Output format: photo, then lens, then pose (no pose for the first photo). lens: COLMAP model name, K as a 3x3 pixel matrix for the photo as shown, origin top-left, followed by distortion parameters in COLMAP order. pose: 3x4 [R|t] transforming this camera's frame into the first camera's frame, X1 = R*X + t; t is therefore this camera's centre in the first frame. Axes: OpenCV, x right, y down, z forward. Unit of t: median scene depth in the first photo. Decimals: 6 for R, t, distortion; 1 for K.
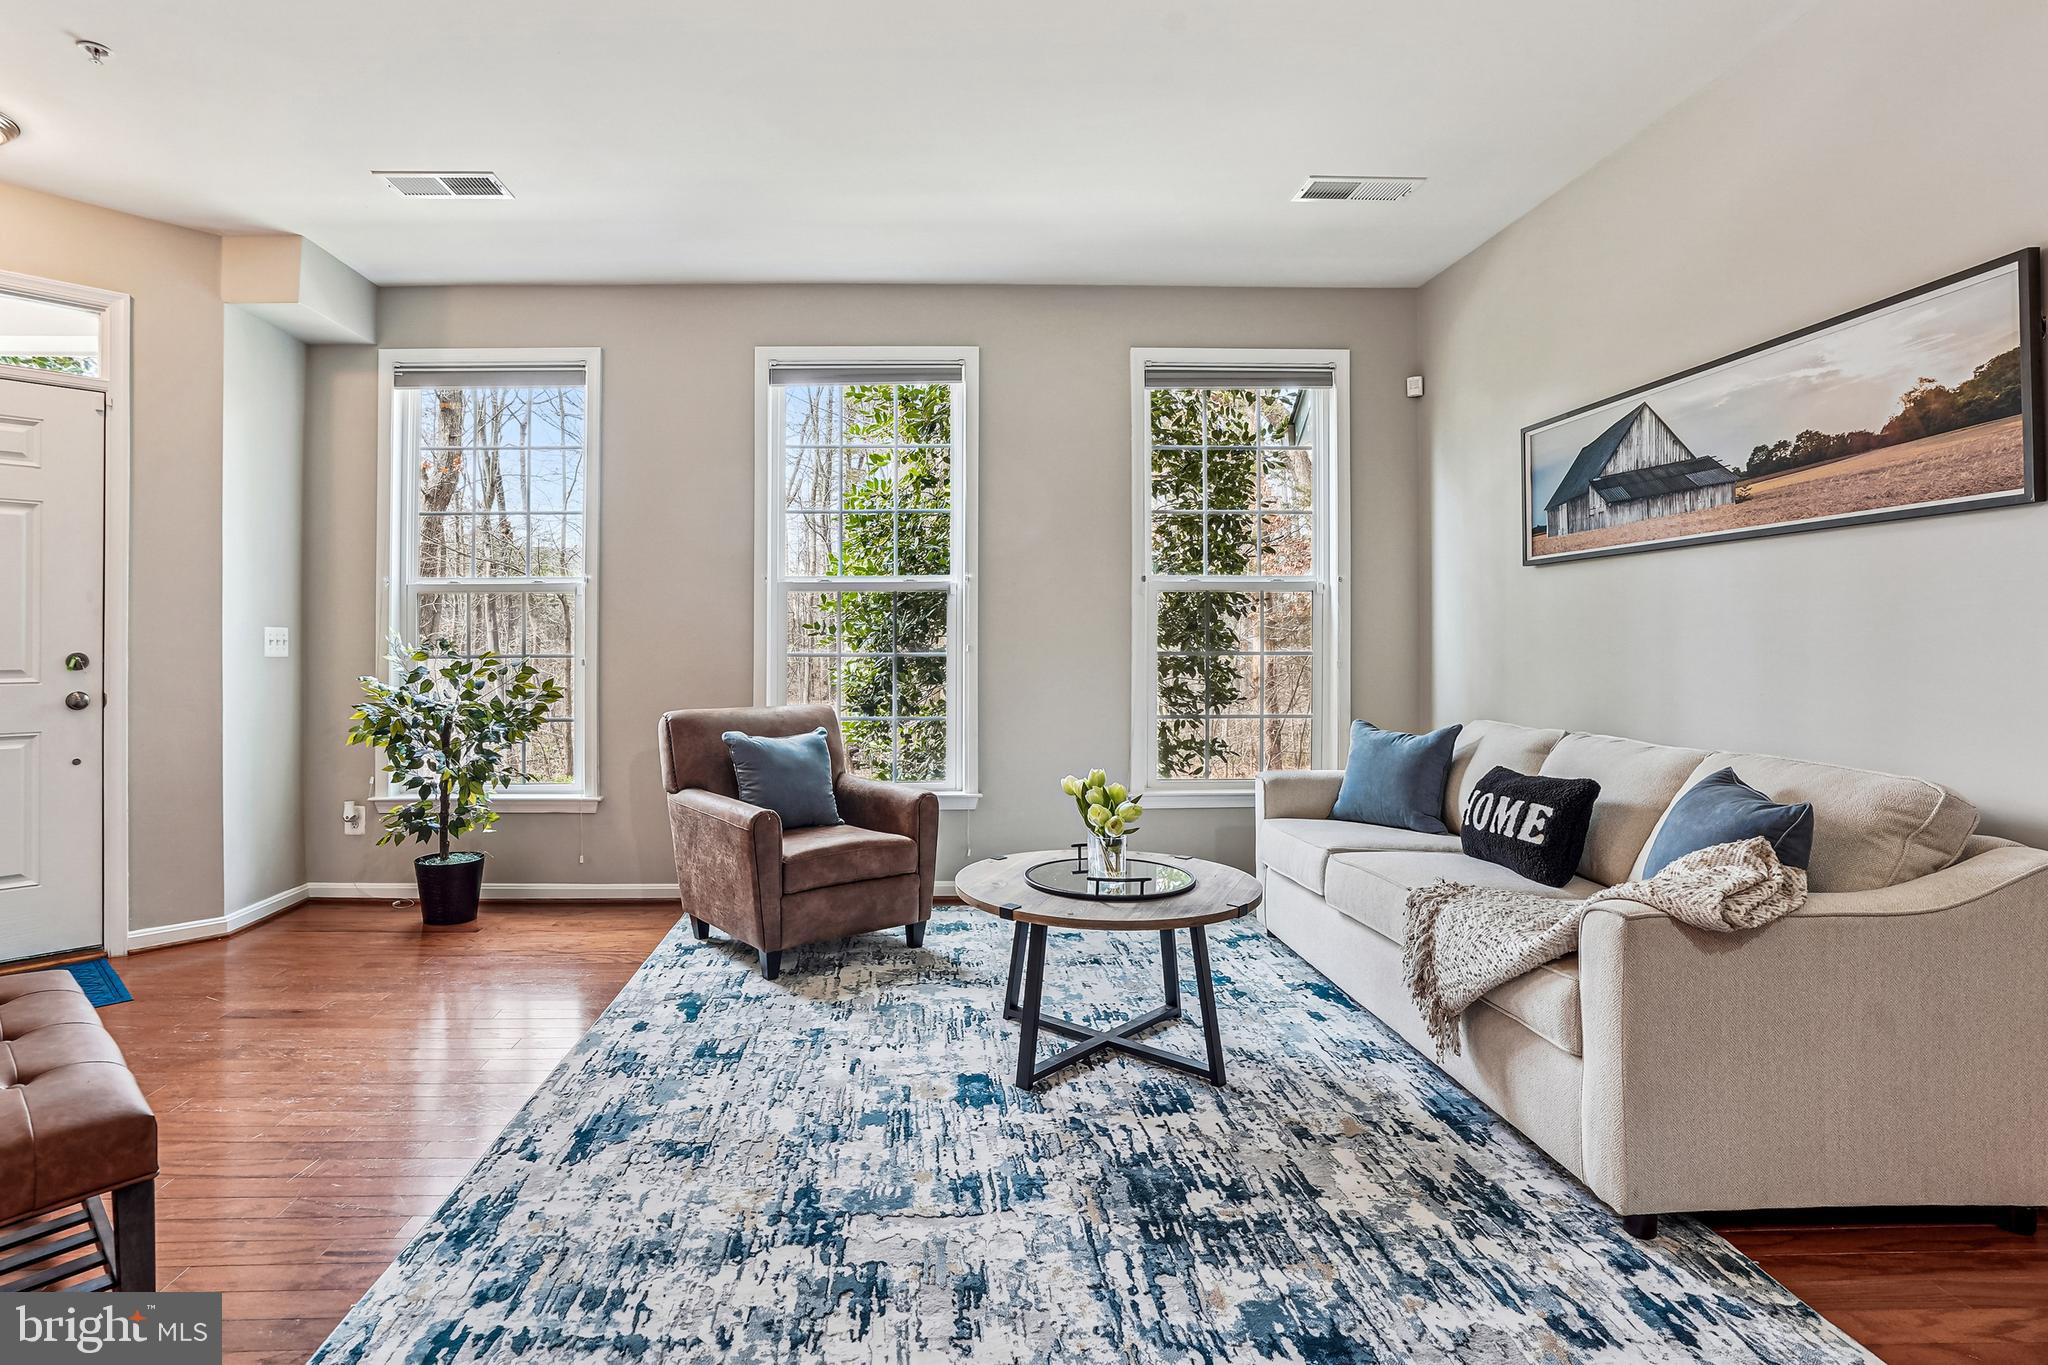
lens RADIAL K [[1000.7, 0, 919.2], [0, 1000.7, 629.0], [0, 0, 1]] dist [-0.027443, 0.005133]
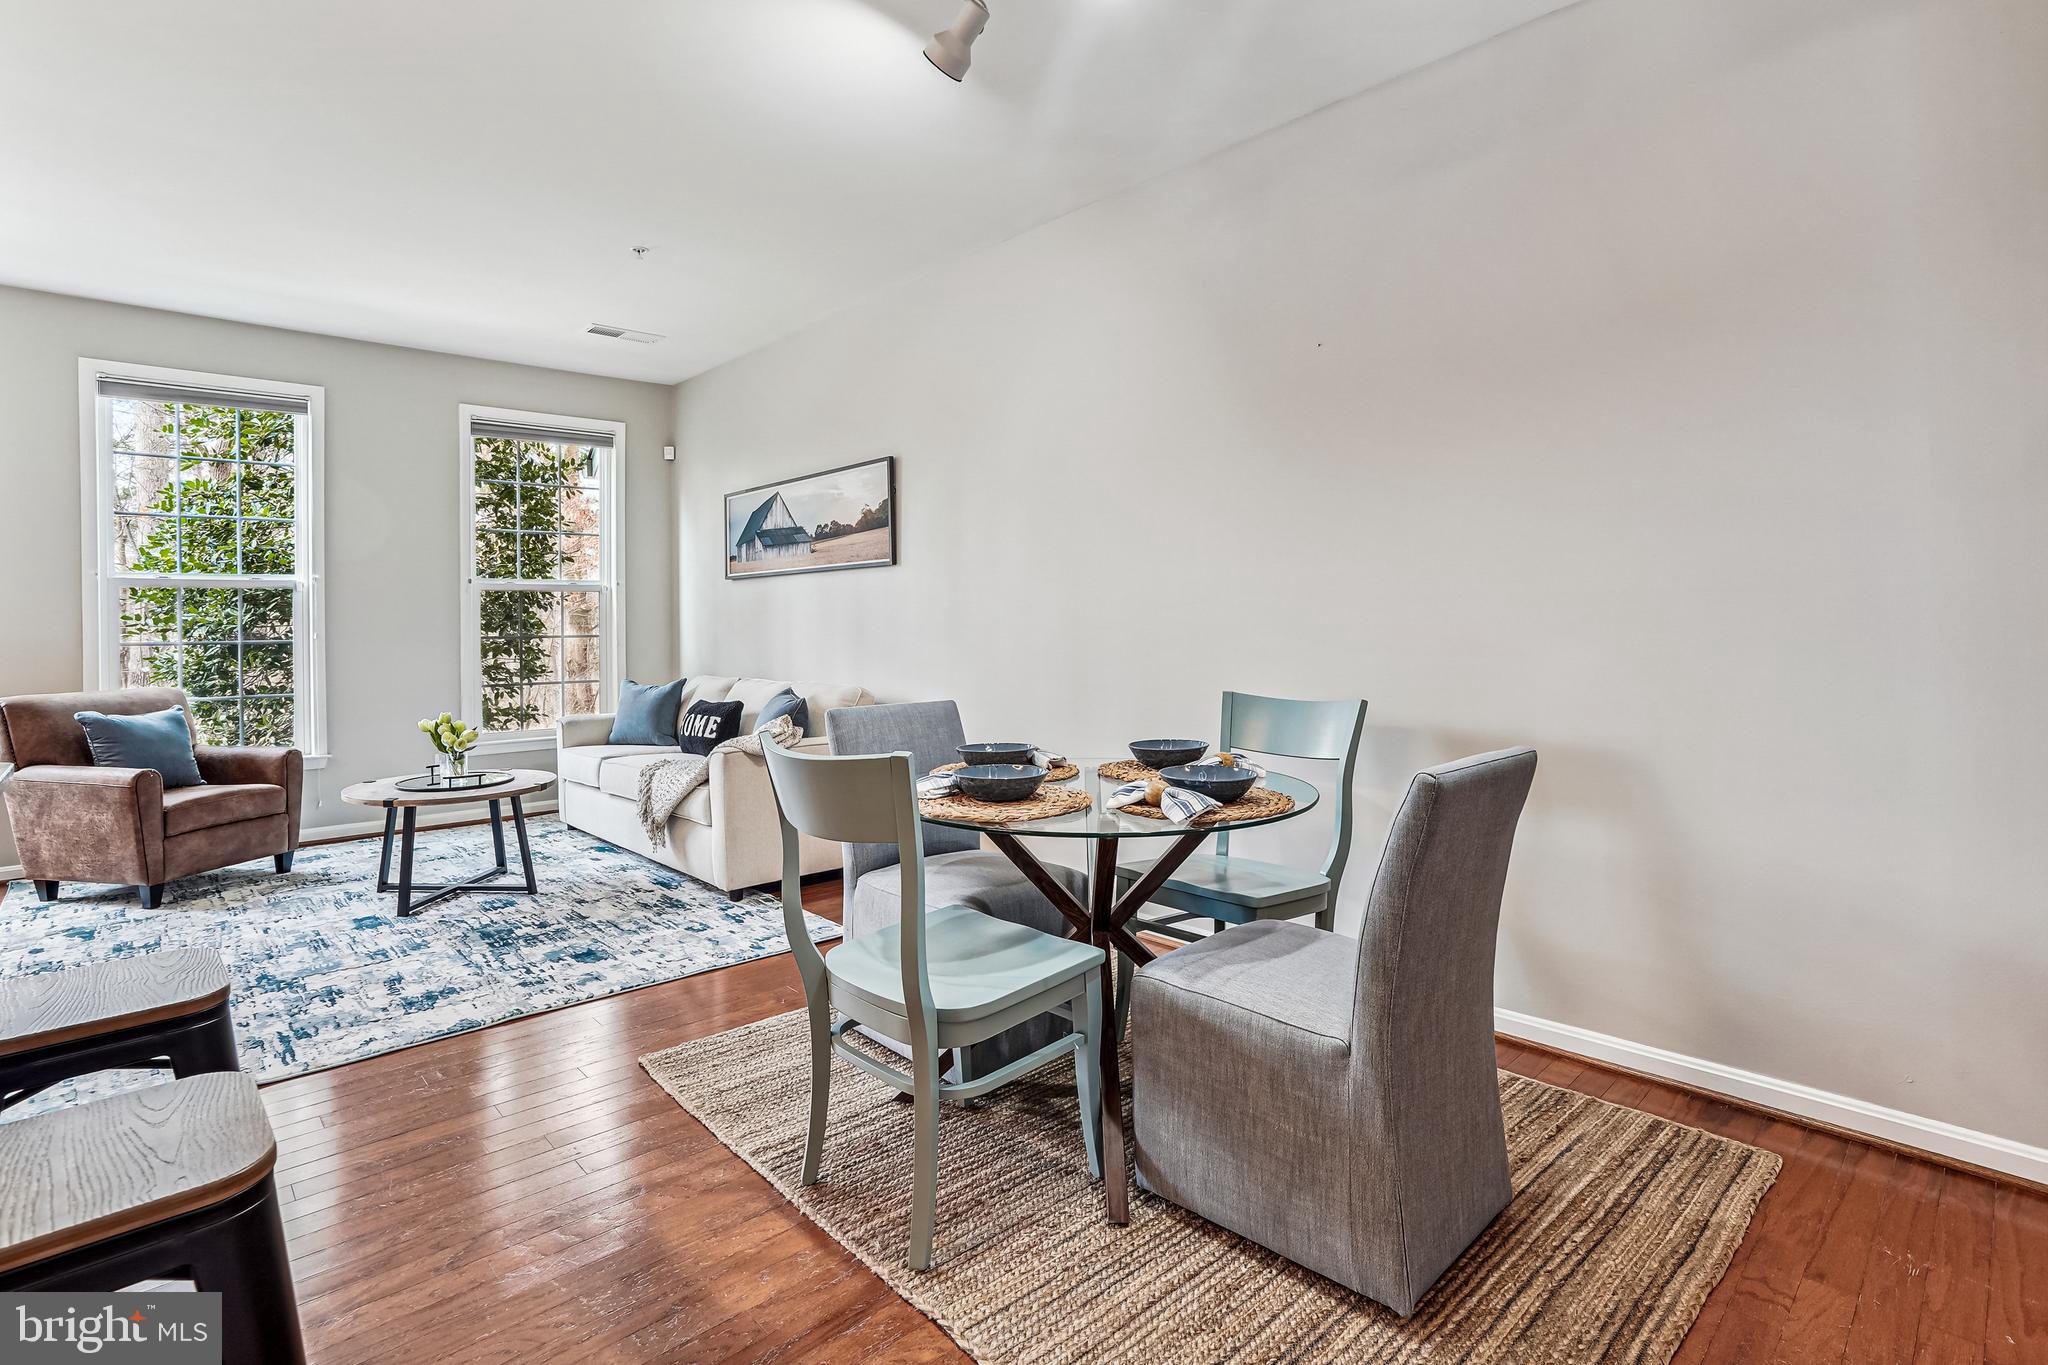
lens RADIAL K [[1010.9, 0, 946.4], [0, 1010.9, 635.1], [0, 0, 1]] dist [-0.012621, 0.008317]
pose [[0.777600, -0.013049, 0.628623, -0.153861], [0.001632, 0.999823, 0.018736, -0.003799], [-0.628757, -0.013543, 0.777484, -0.530534]]
